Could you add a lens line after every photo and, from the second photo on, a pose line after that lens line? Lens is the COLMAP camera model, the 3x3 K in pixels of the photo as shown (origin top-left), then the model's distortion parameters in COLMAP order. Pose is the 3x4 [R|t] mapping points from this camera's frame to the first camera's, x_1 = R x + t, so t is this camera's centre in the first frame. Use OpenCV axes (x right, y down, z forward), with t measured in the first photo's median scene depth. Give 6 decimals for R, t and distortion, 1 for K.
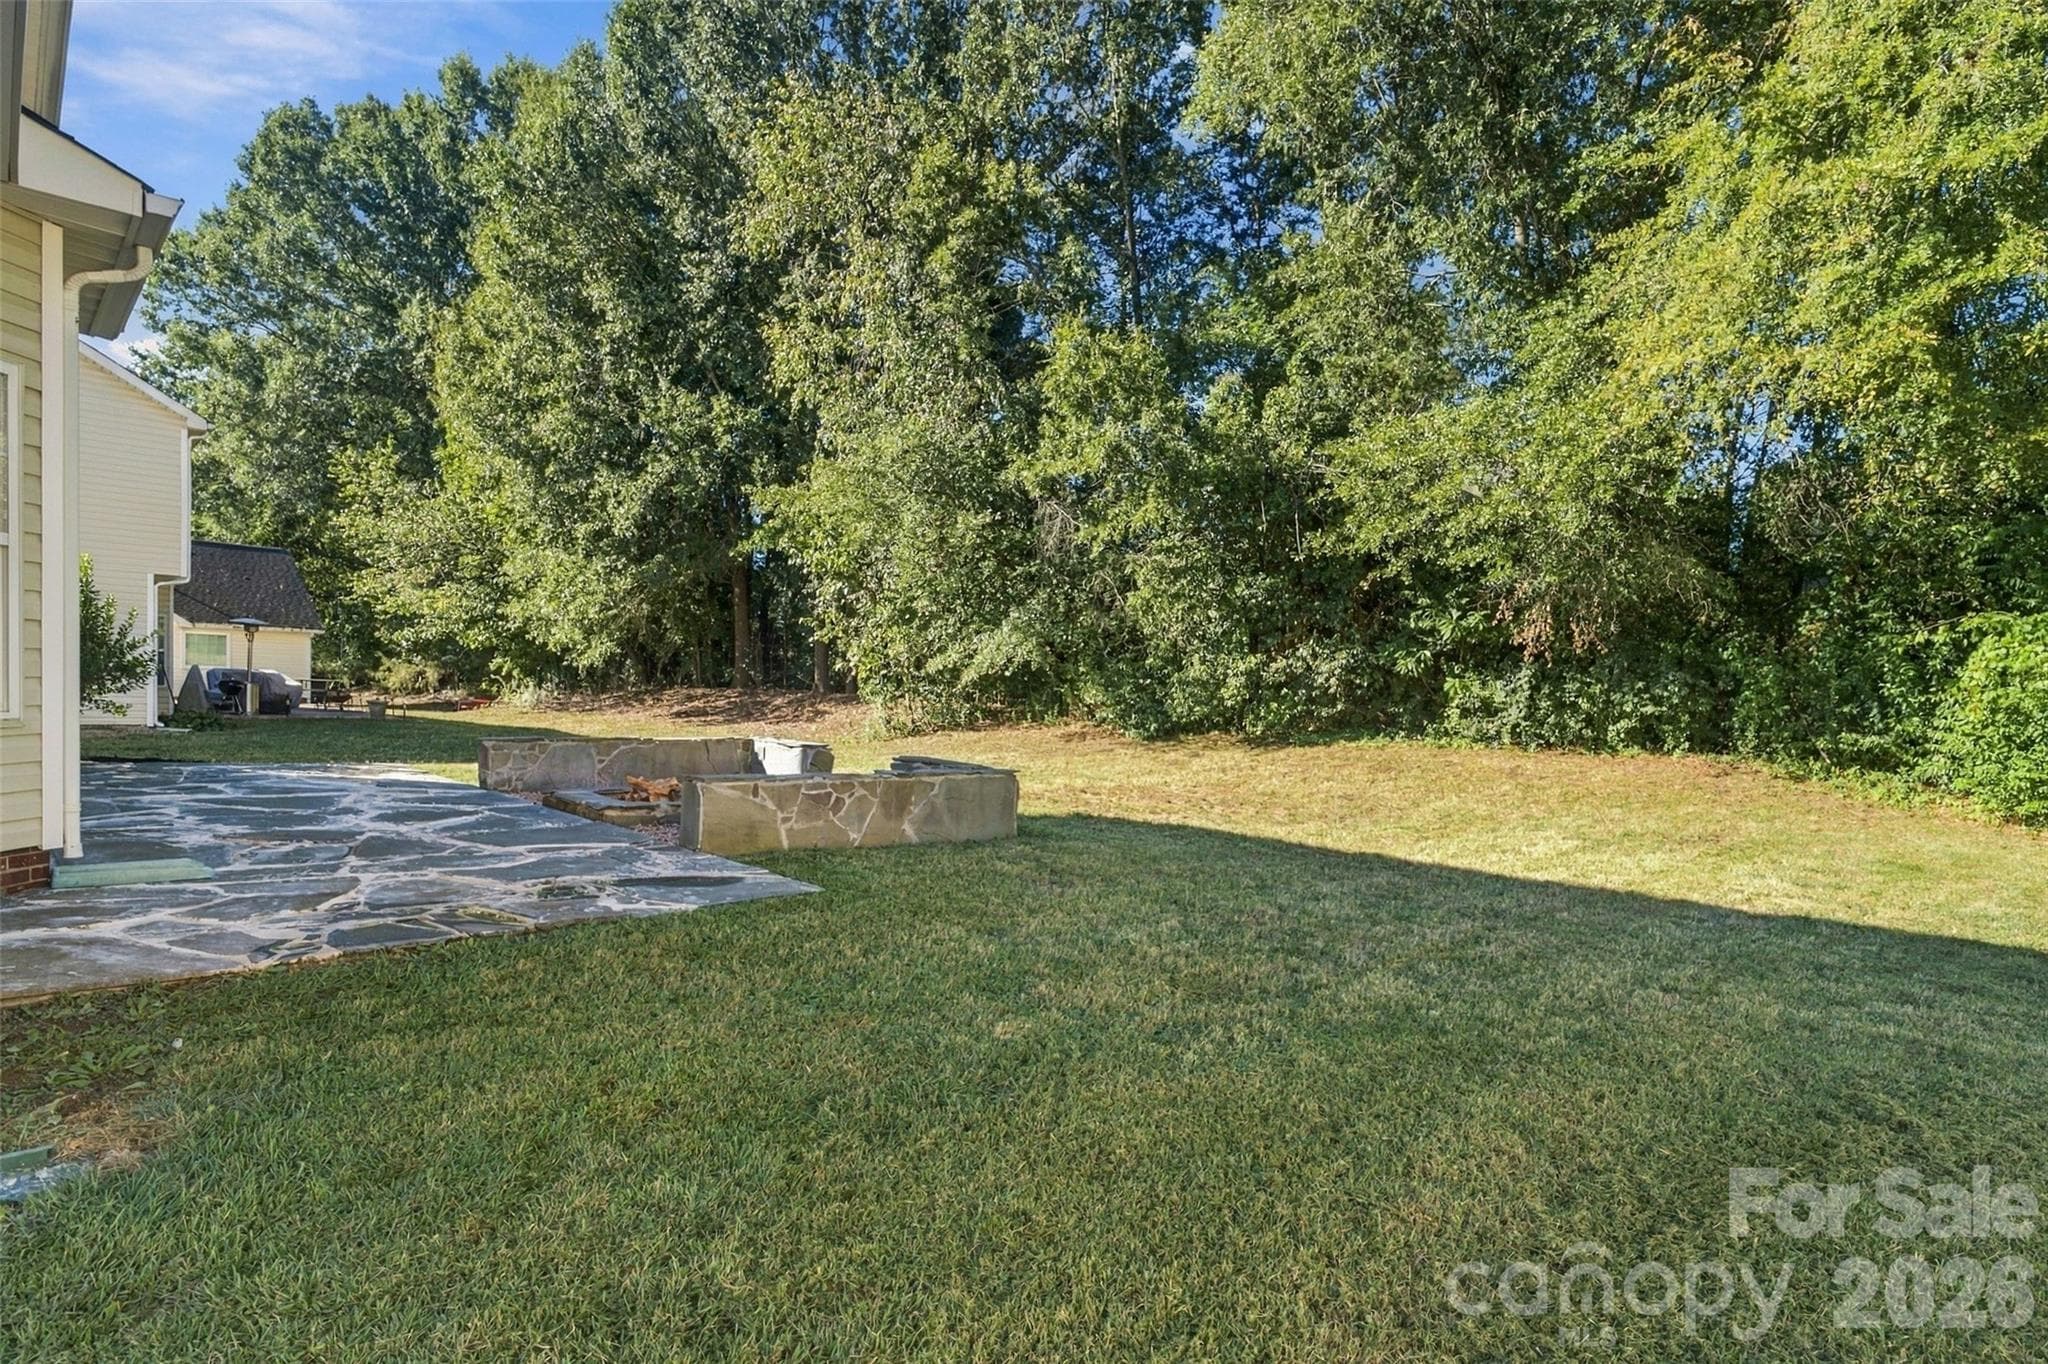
lens RADIAL K [[980.6, 0, 935.3], [0, 980.6, 712.9], [0, 0, 1]] dist [-0.000755, -0.001693]
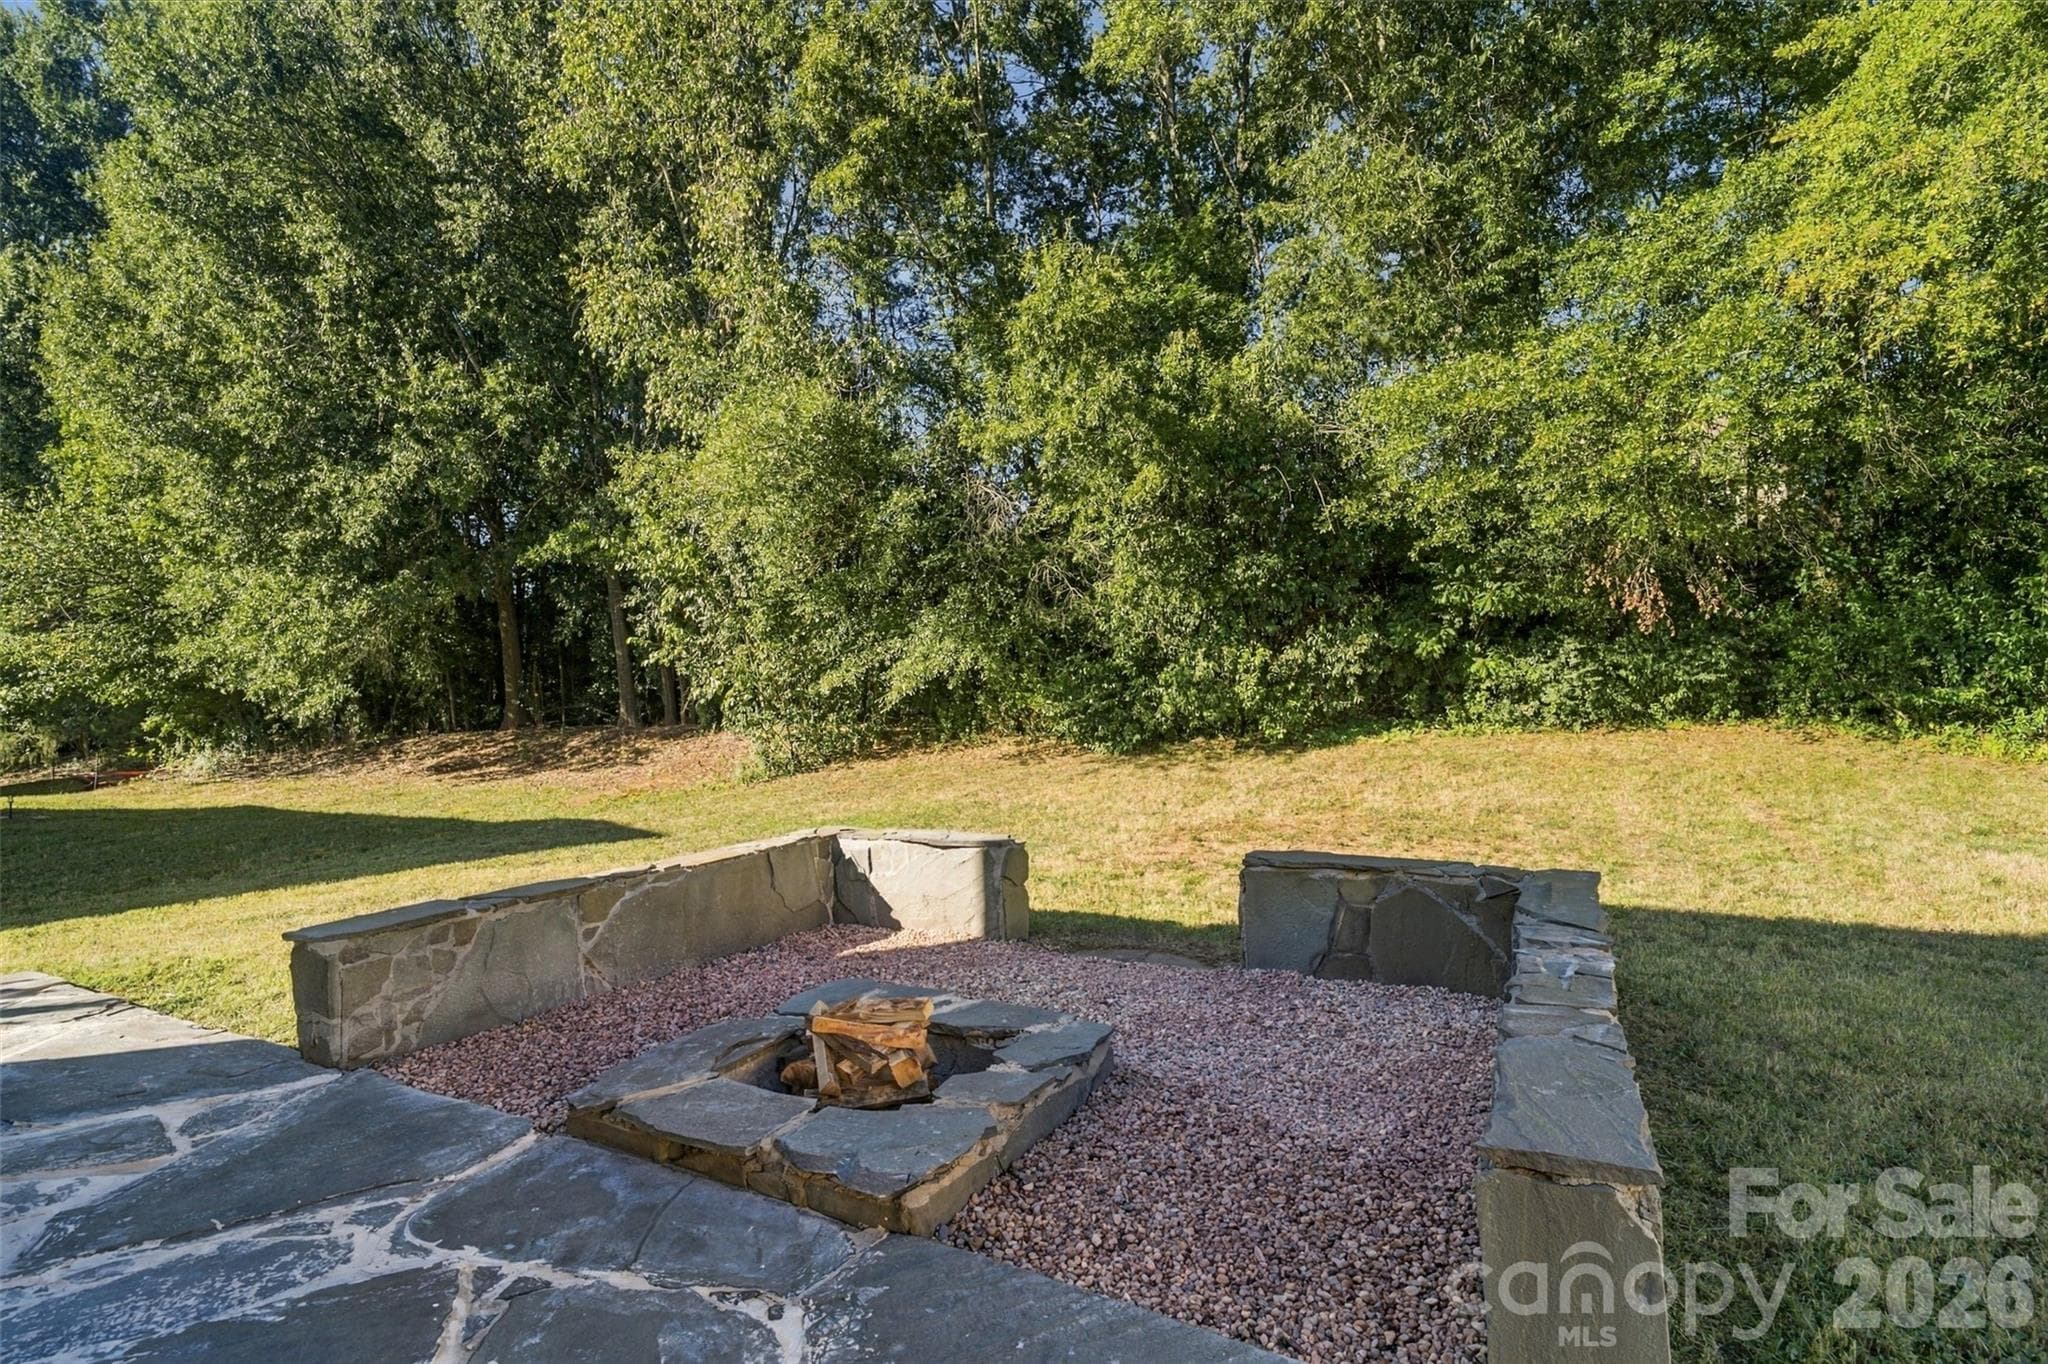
lens RADIAL K [[980.6, 0, 1015.7], [0, 980.6, 668.1], [0, 0, 1]] dist [-0.000755, -0.001693]
pose [[0.950350, -0.063569, 0.304621, -0.068692], [0.080705, 0.995767, -0.043984, -0.009303], [-0.300535, 0.066385, 0.951458, 0.119815]]
